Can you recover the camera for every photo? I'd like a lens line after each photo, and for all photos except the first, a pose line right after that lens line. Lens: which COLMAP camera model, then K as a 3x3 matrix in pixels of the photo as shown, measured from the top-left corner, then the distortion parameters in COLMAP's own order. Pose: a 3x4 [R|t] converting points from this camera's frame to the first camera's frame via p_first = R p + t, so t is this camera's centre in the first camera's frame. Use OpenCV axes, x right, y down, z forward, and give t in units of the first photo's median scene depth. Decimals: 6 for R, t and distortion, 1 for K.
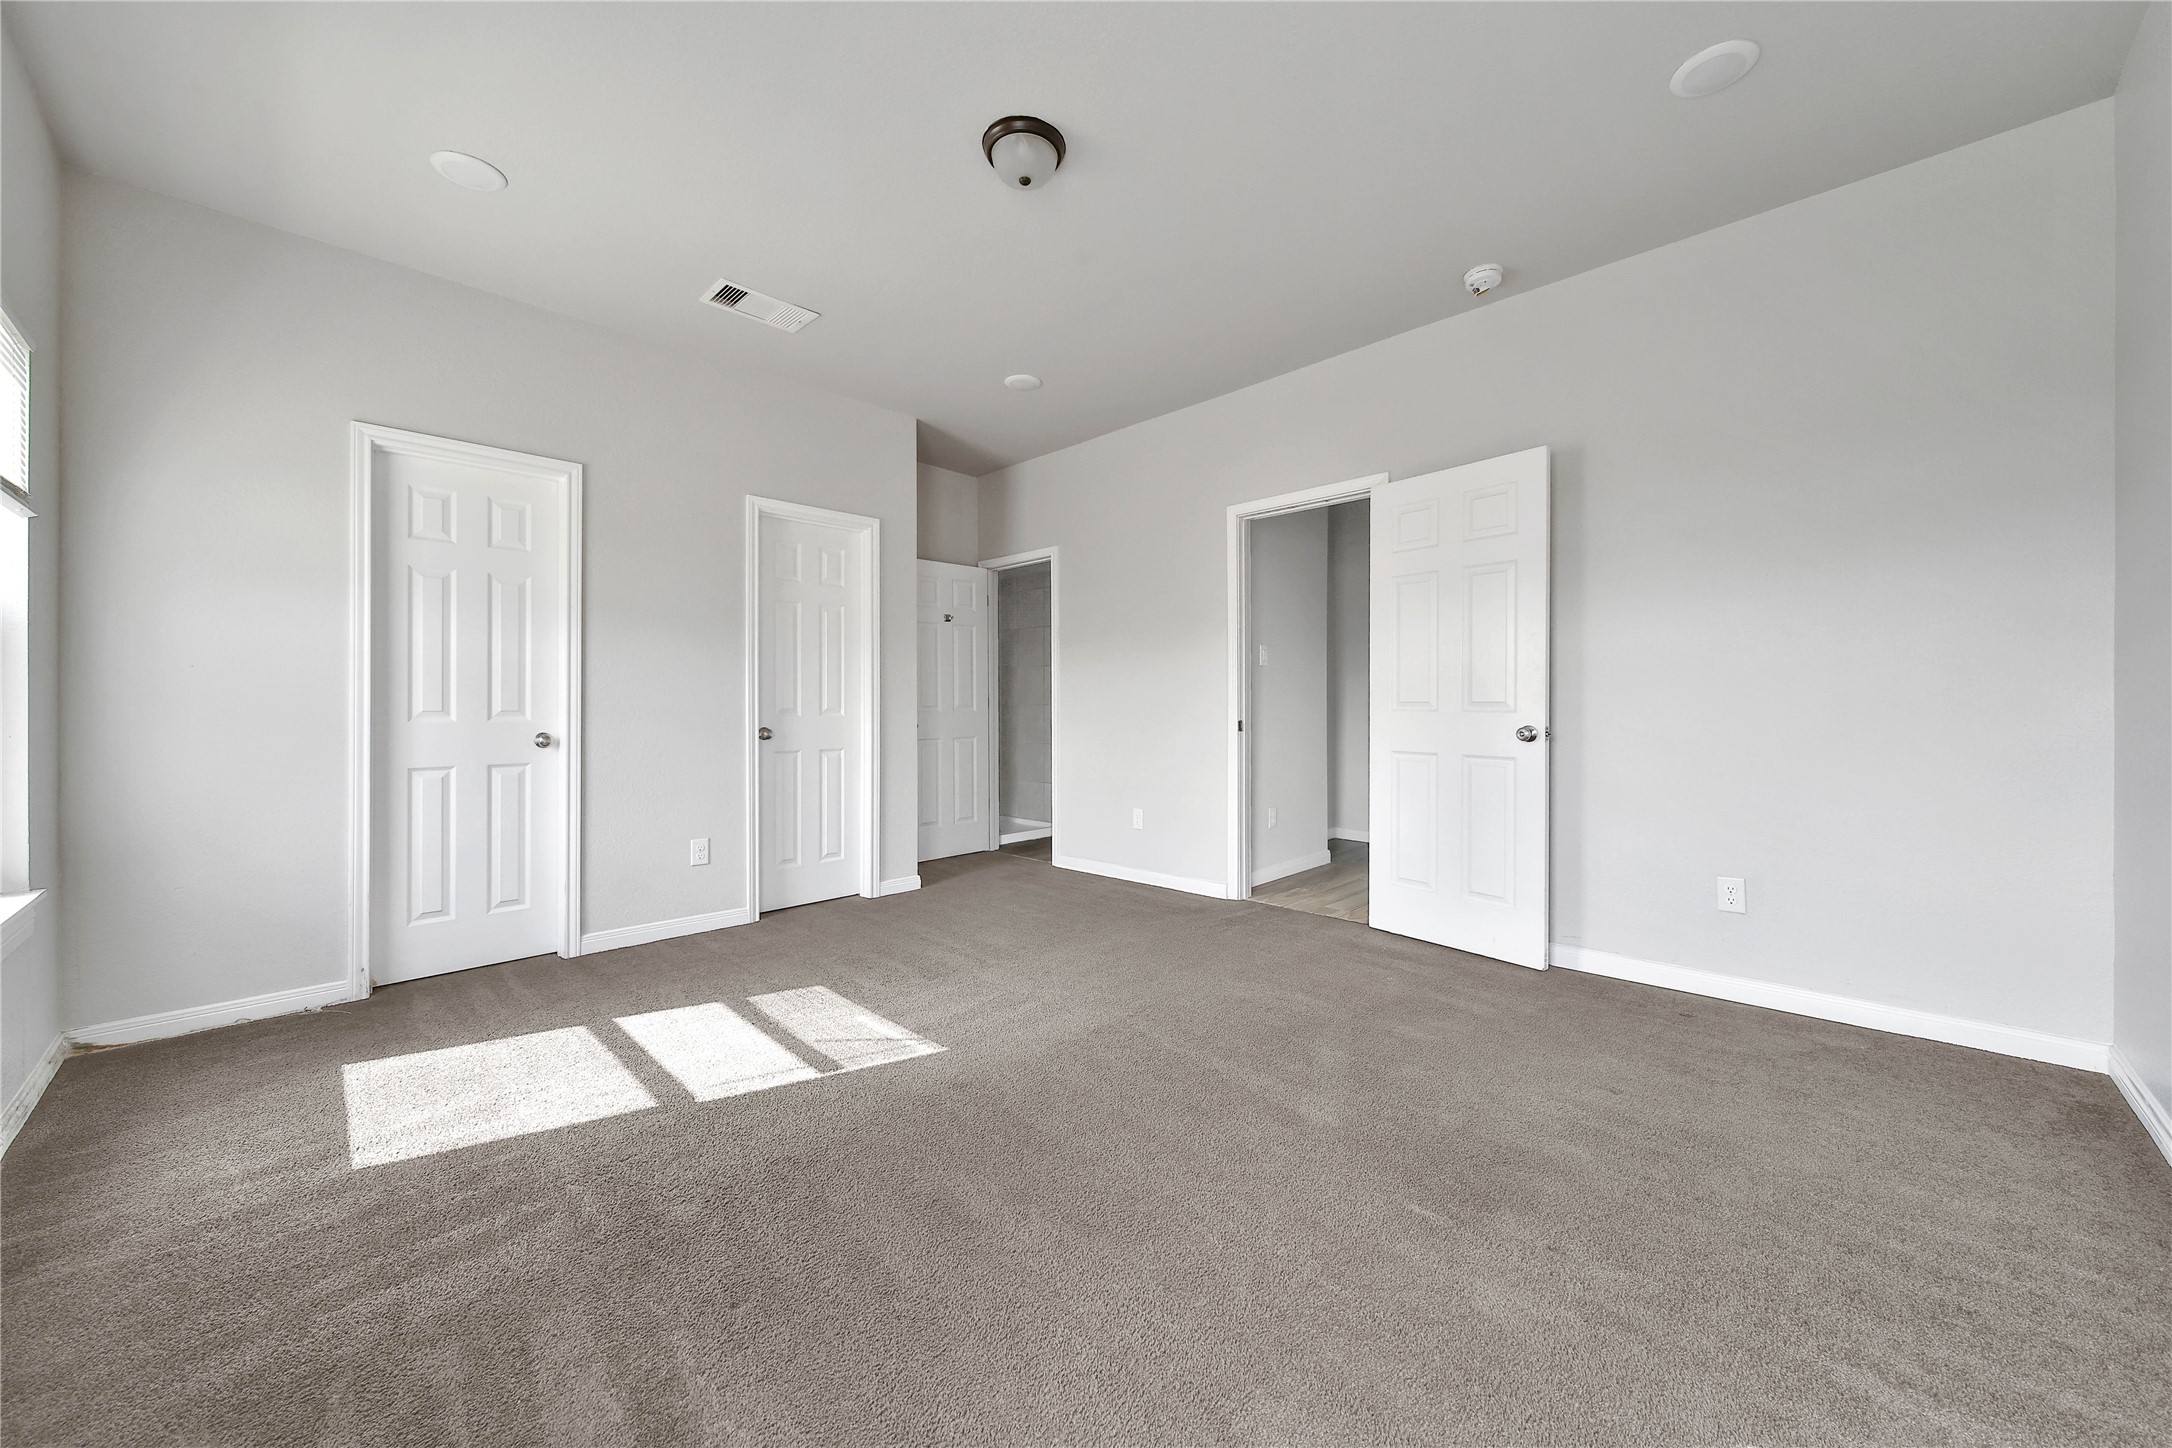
lens RADIAL K [[784.9, 0, 1086.4], [0, 784.9, 729.1], [0, 0, 1]] dist [-0.000737, -0.000225]
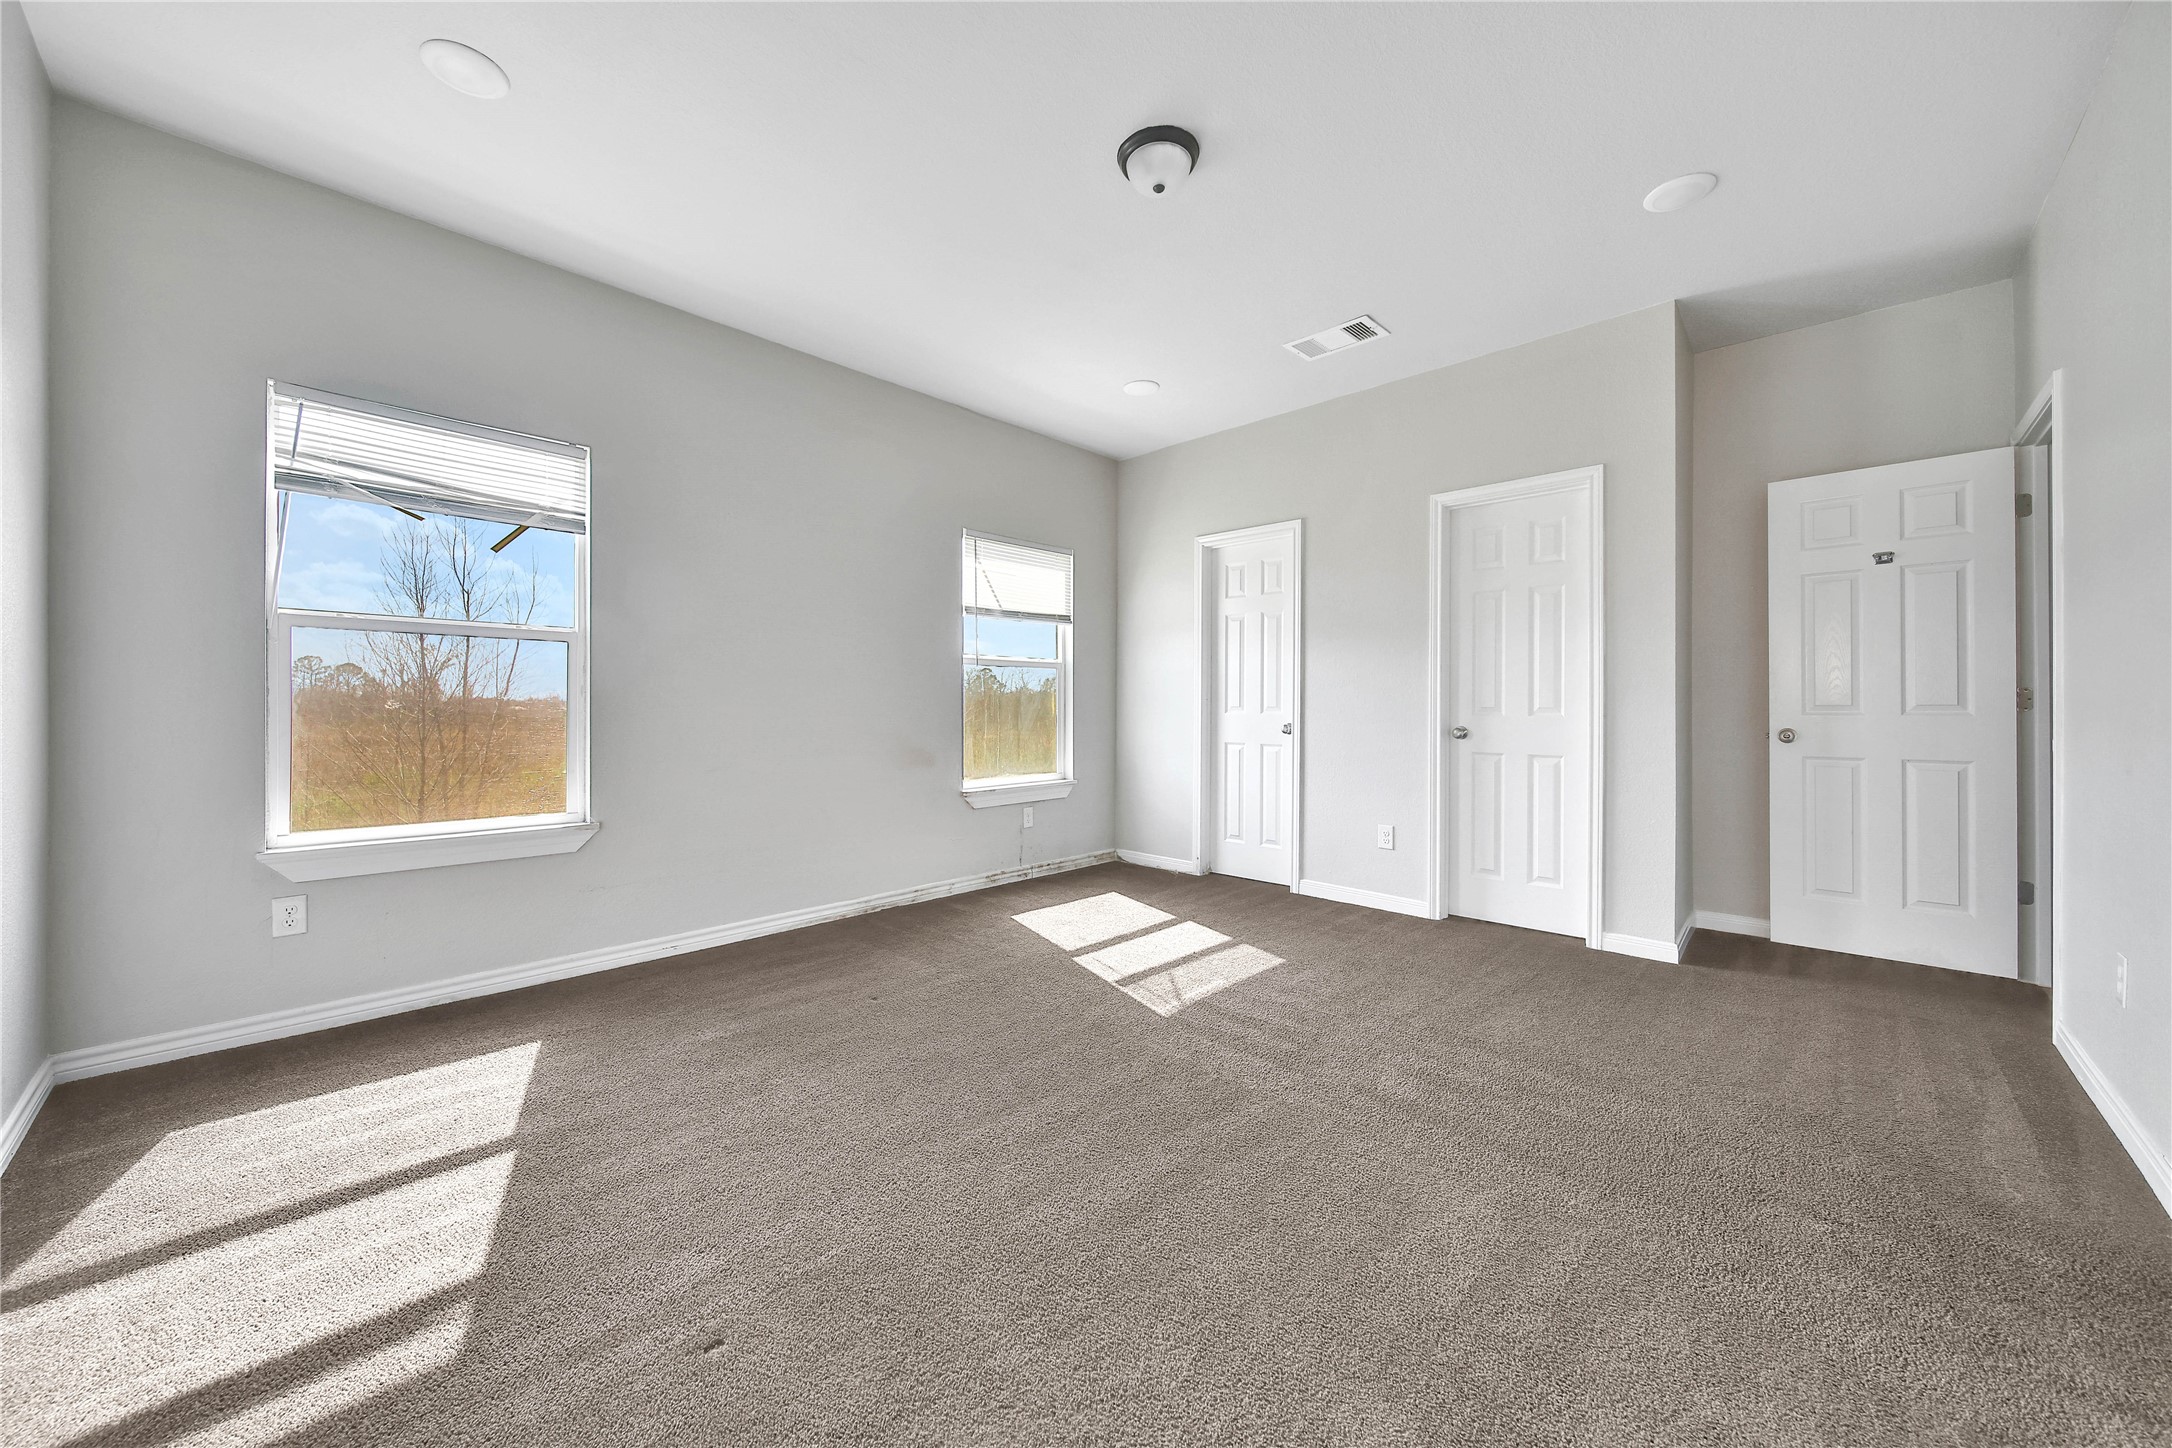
lens RADIAL K [[768.6, 0, 1080.1], [0, 768.6, 733.5], [0, 0, 1]] dist [0.000641, -0.001500]
pose [[0.016018, 0.042751, -0.998957, 0.641722], [-0.029441, 0.998673, 0.042266, -0.024264], [0.999438, 0.028733, 0.017255, 0.615436]]
